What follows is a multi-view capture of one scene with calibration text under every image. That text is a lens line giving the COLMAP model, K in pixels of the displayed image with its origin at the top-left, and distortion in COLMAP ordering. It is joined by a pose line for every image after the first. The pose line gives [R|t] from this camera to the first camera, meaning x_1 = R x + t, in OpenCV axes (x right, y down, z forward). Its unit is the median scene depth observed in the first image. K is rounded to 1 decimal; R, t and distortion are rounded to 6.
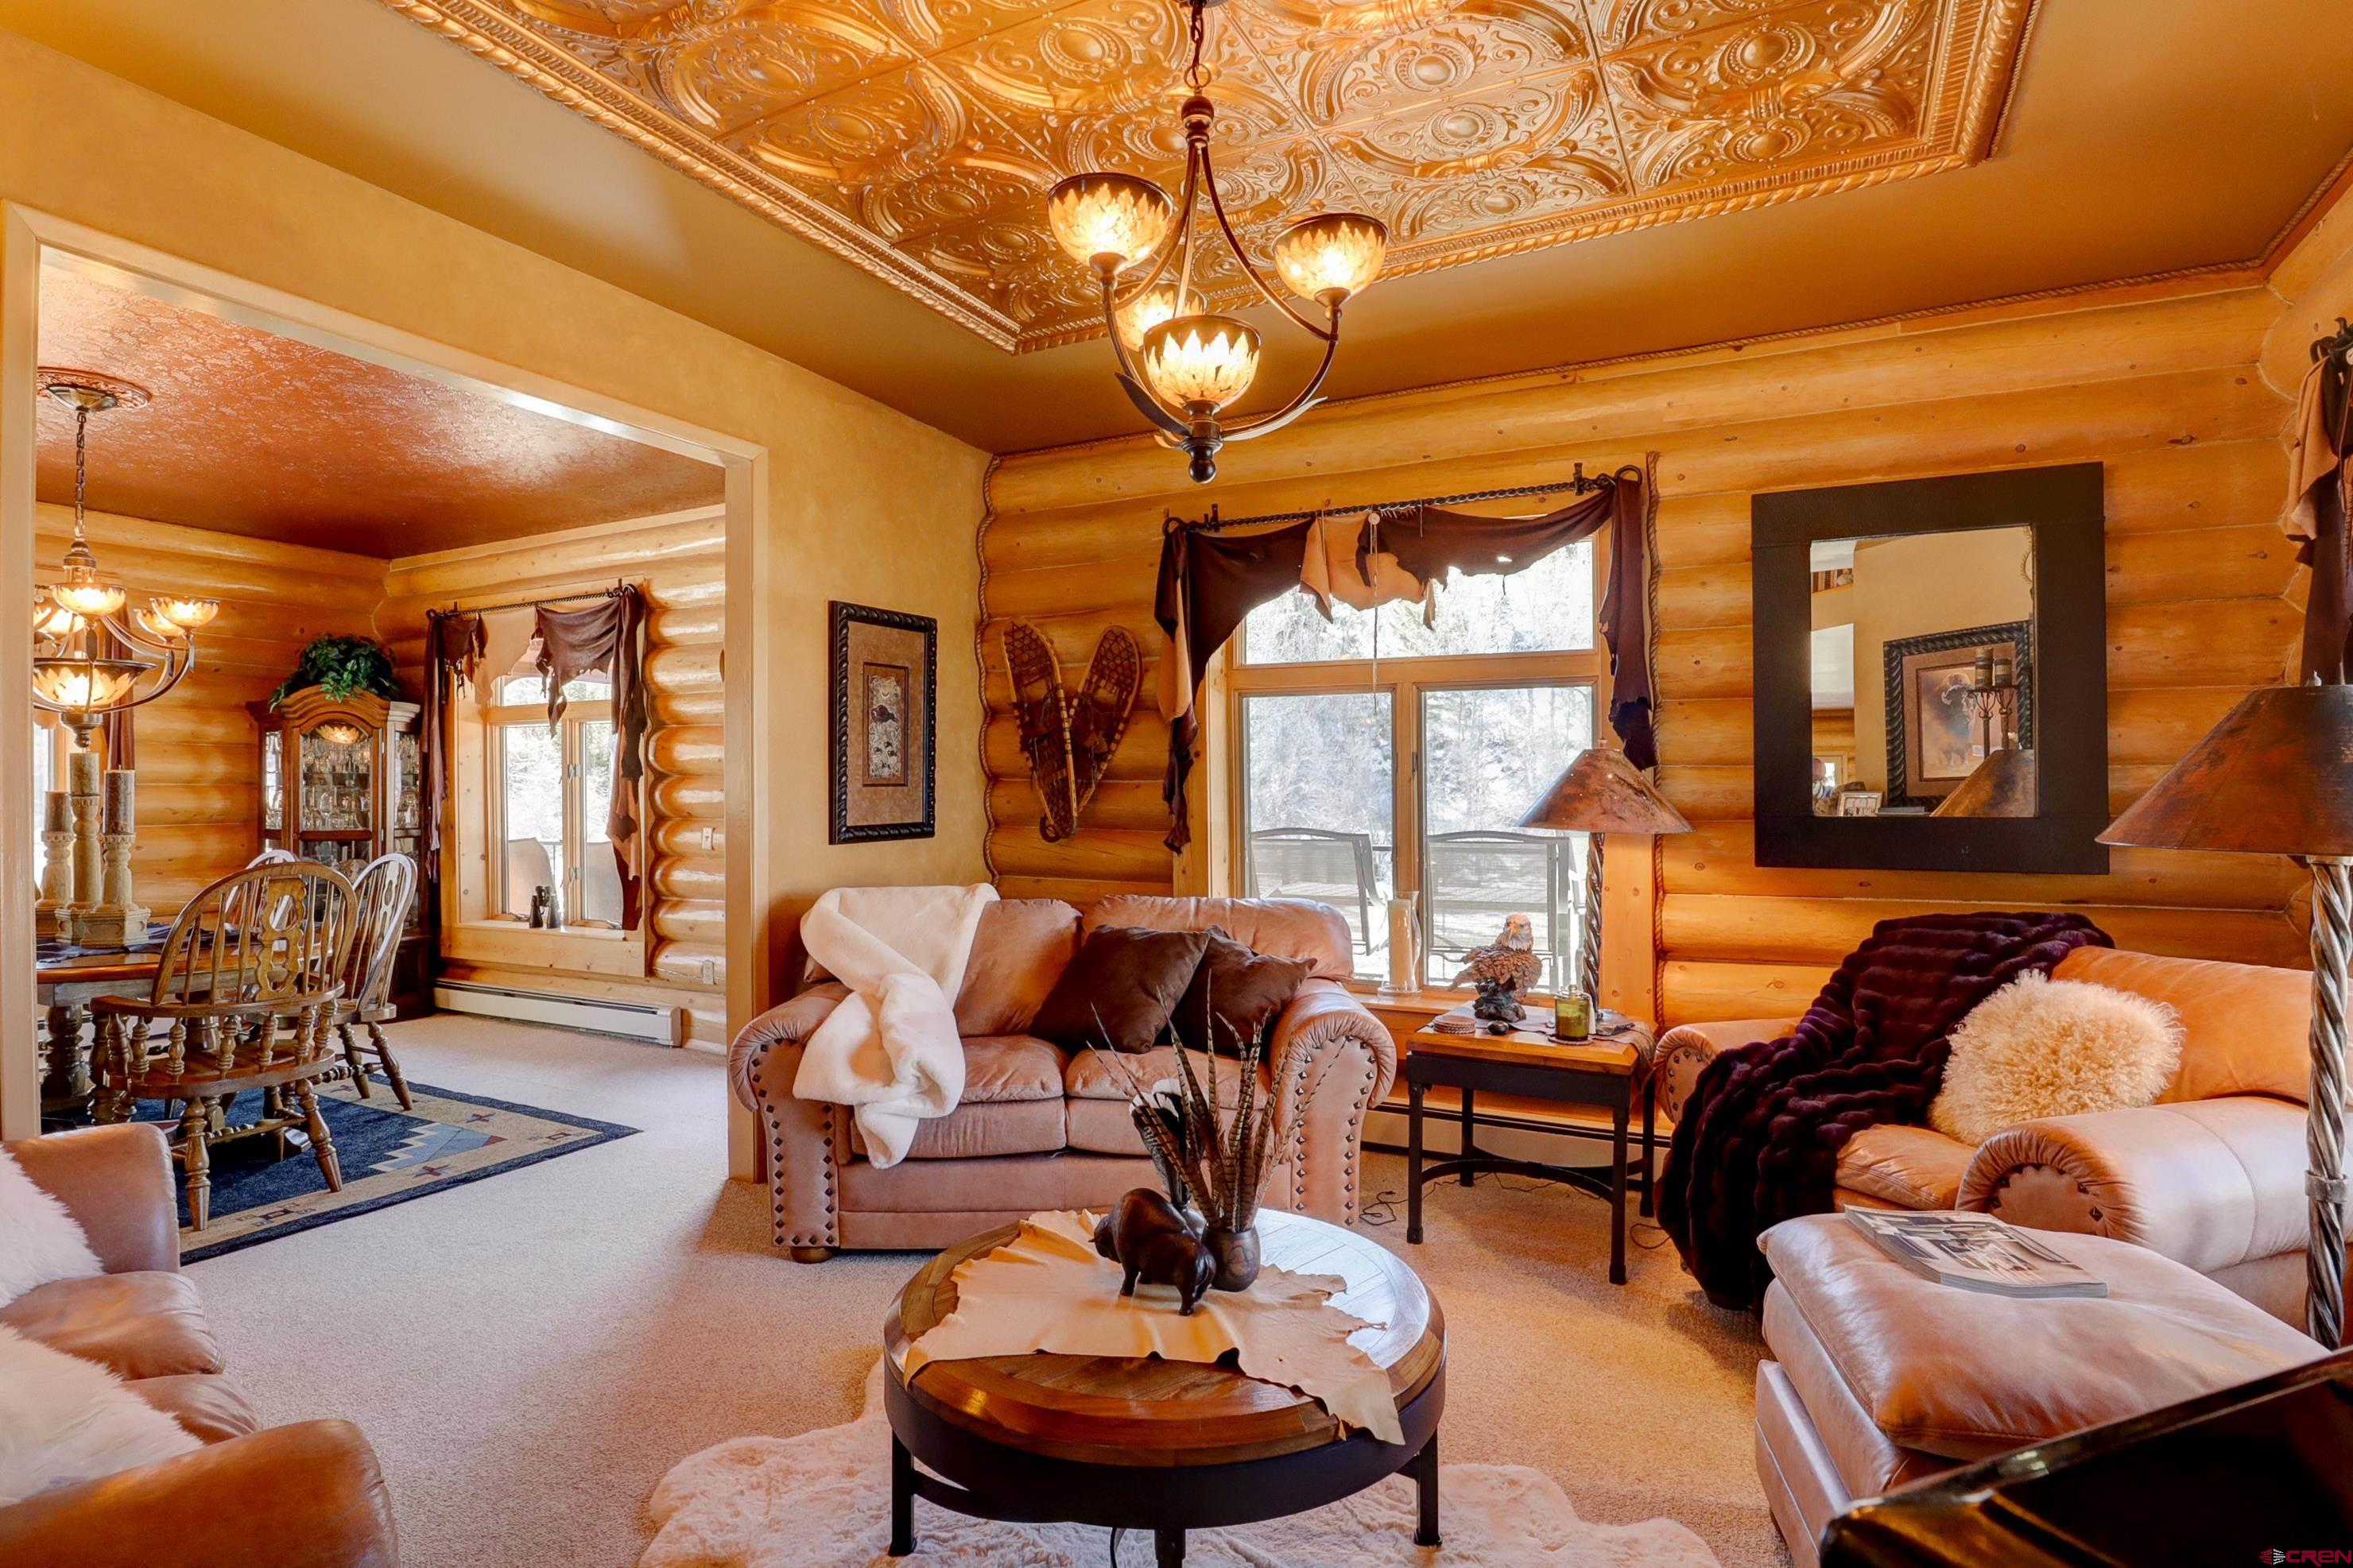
lens RADIAL K [[1205.5, 0, 1175.6], [0, 1205.5, 775.4], [0, 0, 1]] dist [-0.019280, 0.000733]
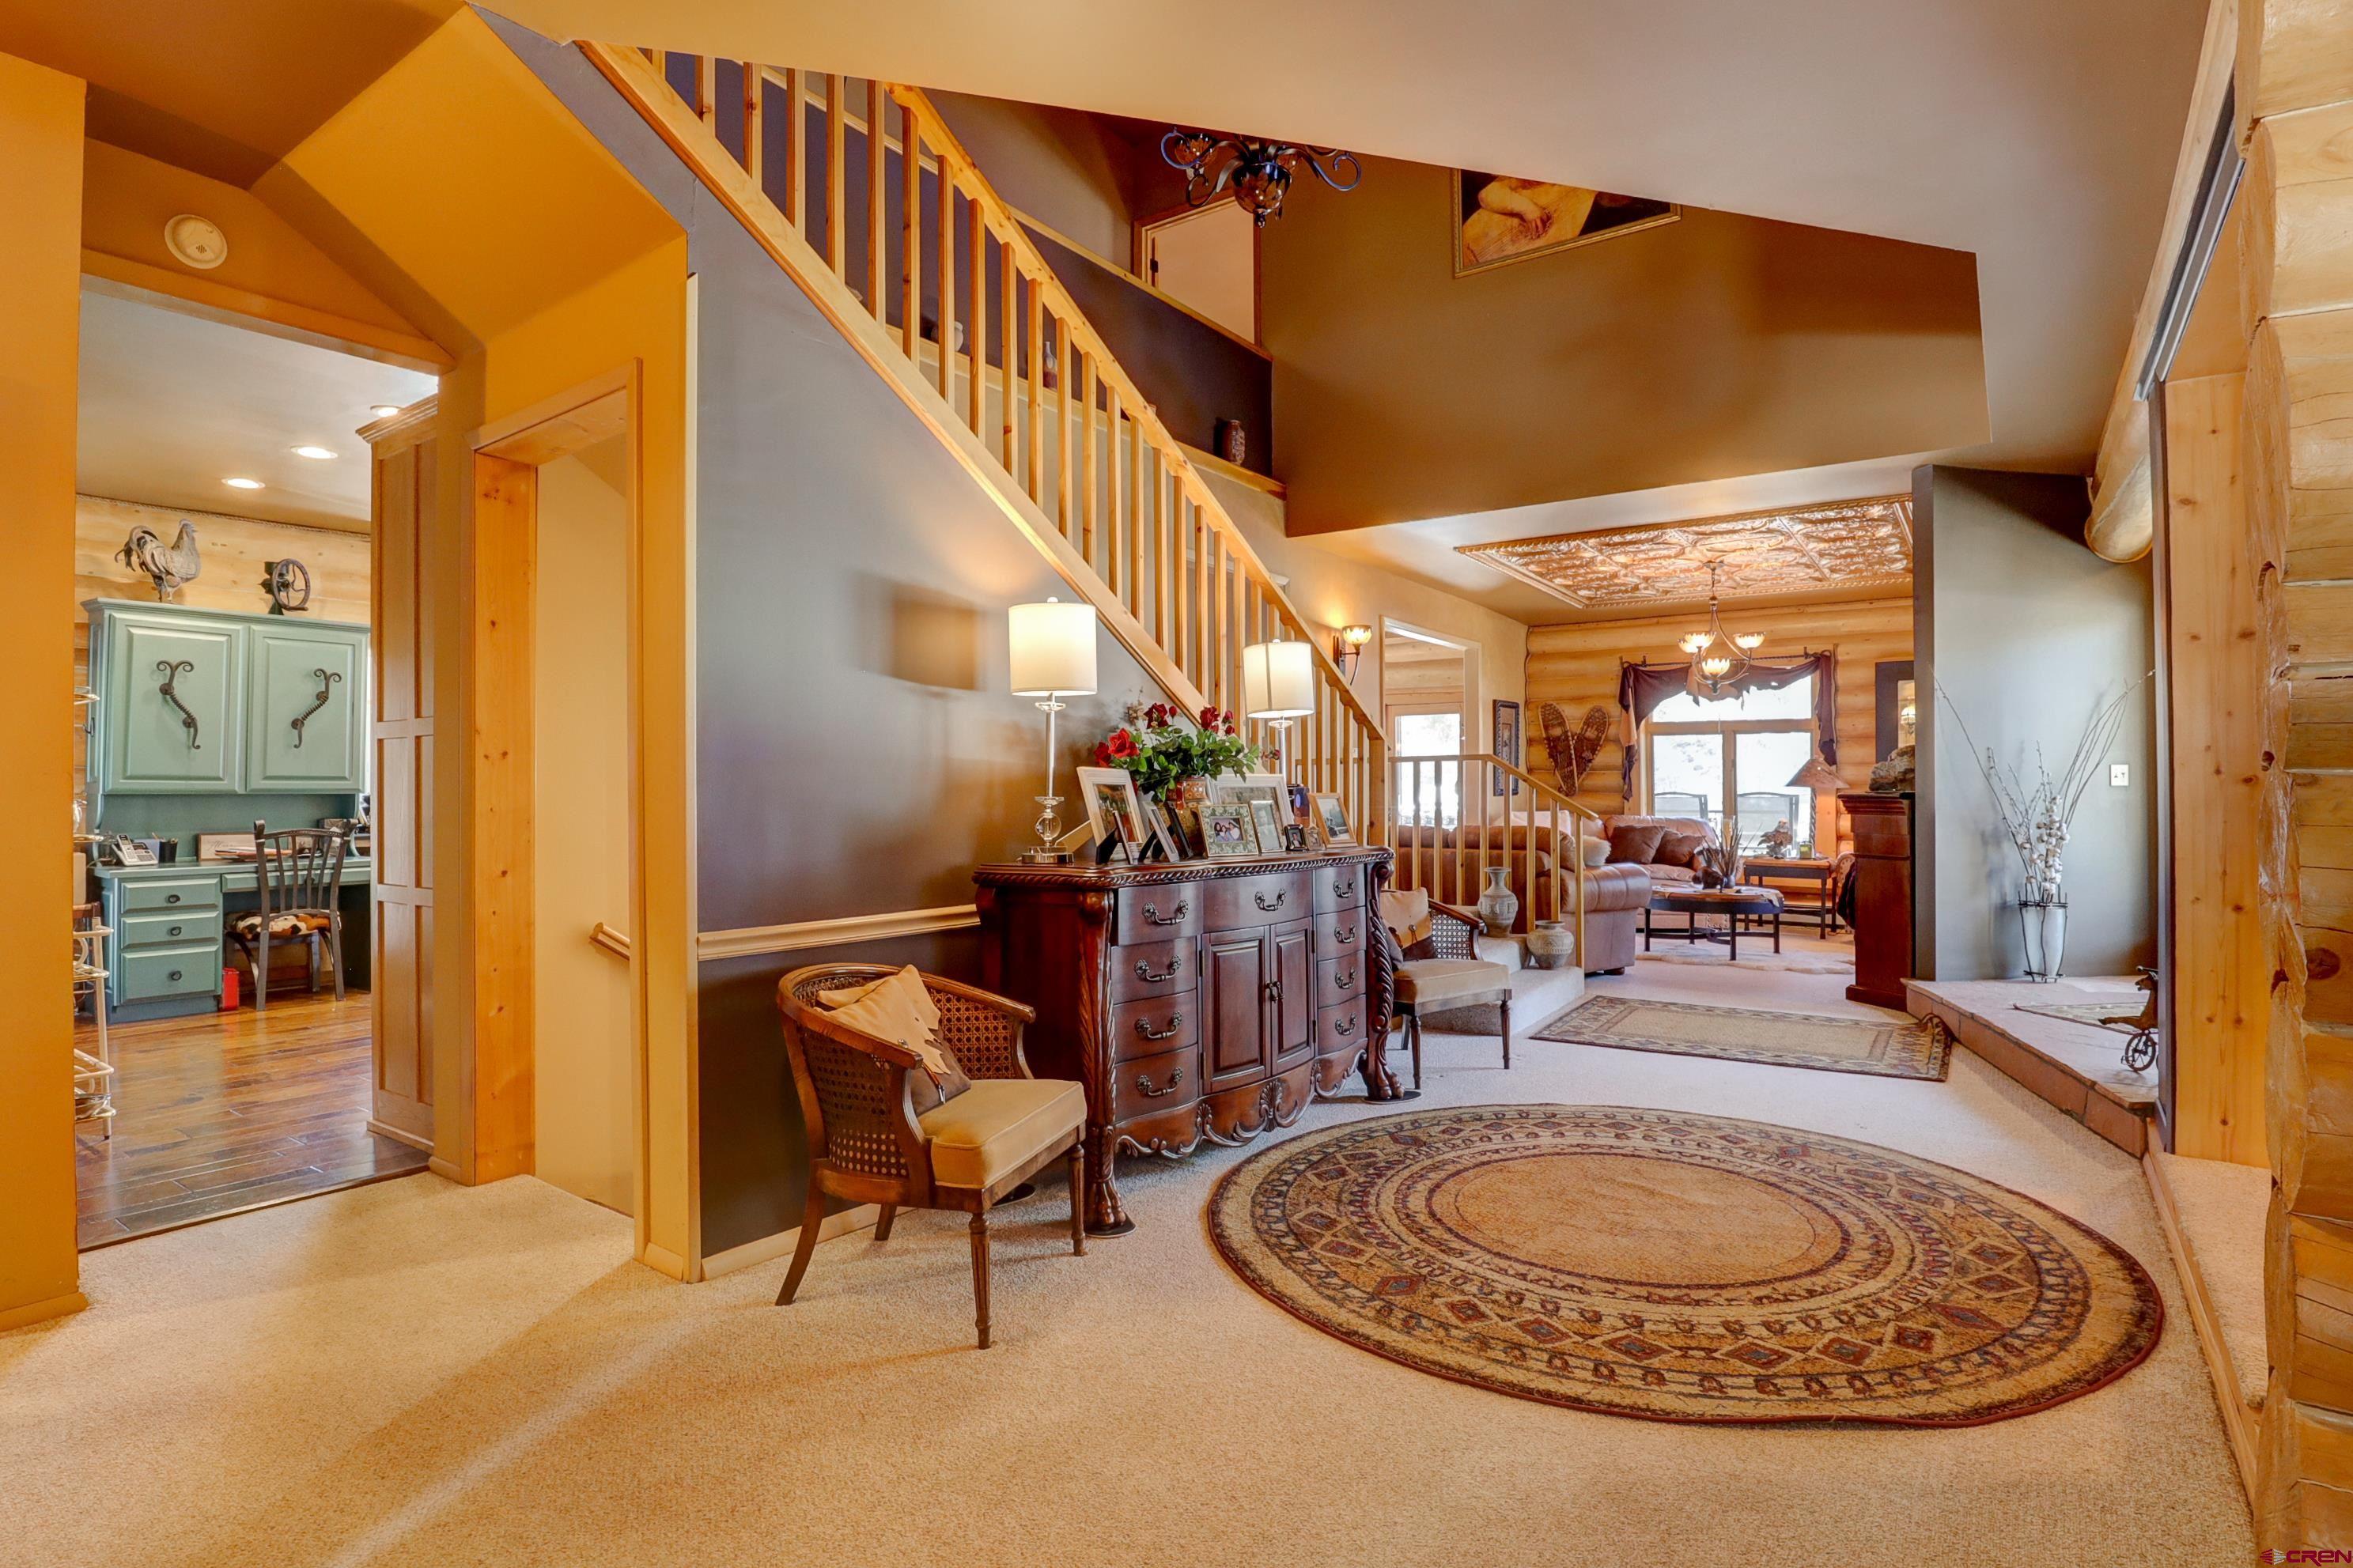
lens RADIAL K [[1205.5, 0, 1181.0], [0, 1205.5, 775.7], [0, 0, 1]] dist [-0.019280, 0.000733]
pose [[0.991282, 0.001301, -0.131747, -0.597185], [-0.001360, 0.999999, -0.000360, 0.017037], [0.131747, 0.000536, 0.991283, -1.577431]]
